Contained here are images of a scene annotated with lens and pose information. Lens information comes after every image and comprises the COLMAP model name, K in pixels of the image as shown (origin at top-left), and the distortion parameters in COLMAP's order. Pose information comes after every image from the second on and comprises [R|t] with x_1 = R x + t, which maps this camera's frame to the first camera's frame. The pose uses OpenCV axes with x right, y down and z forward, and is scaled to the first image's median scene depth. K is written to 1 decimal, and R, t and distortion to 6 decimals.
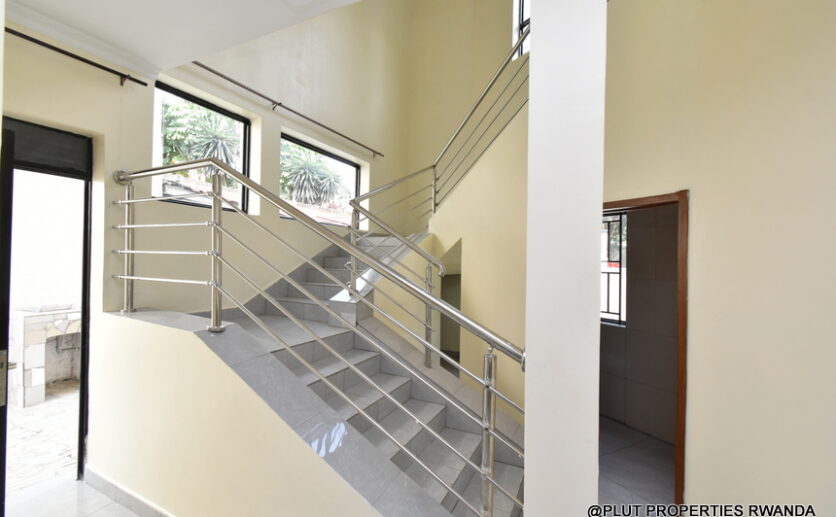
lens RADIAL K [[377.3, 0, 418.0], [0, 377.3, 258.5], [0, 0, 1]] dist [0.004134, -0.000173]
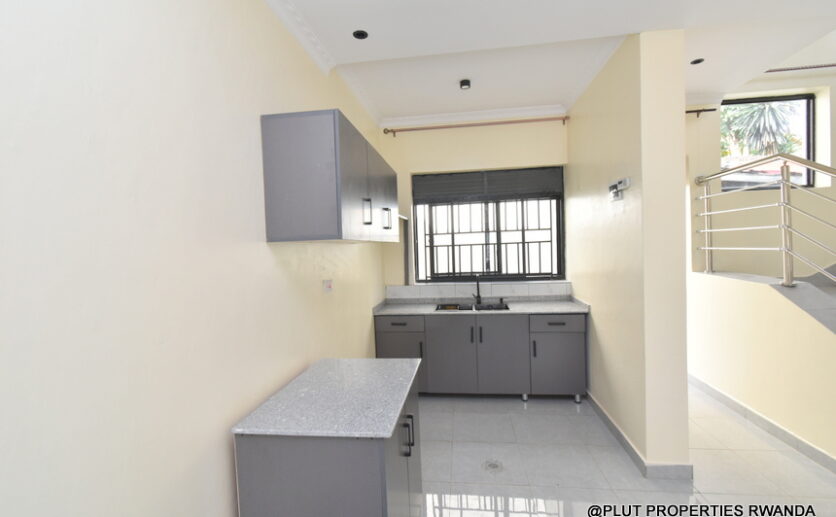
lens RADIAL K [[377.3, 0, 418.0], [0, 377.3, 258.5], [0, 0, 1]] dist [0.004134, -0.000173]
pose [[0.335917, -0.009075, -0.941848, 0.226577], [0.050154, 0.998707, 0.008265, 0.020034], [0.940555, -0.050014, 0.335938, -0.540618]]
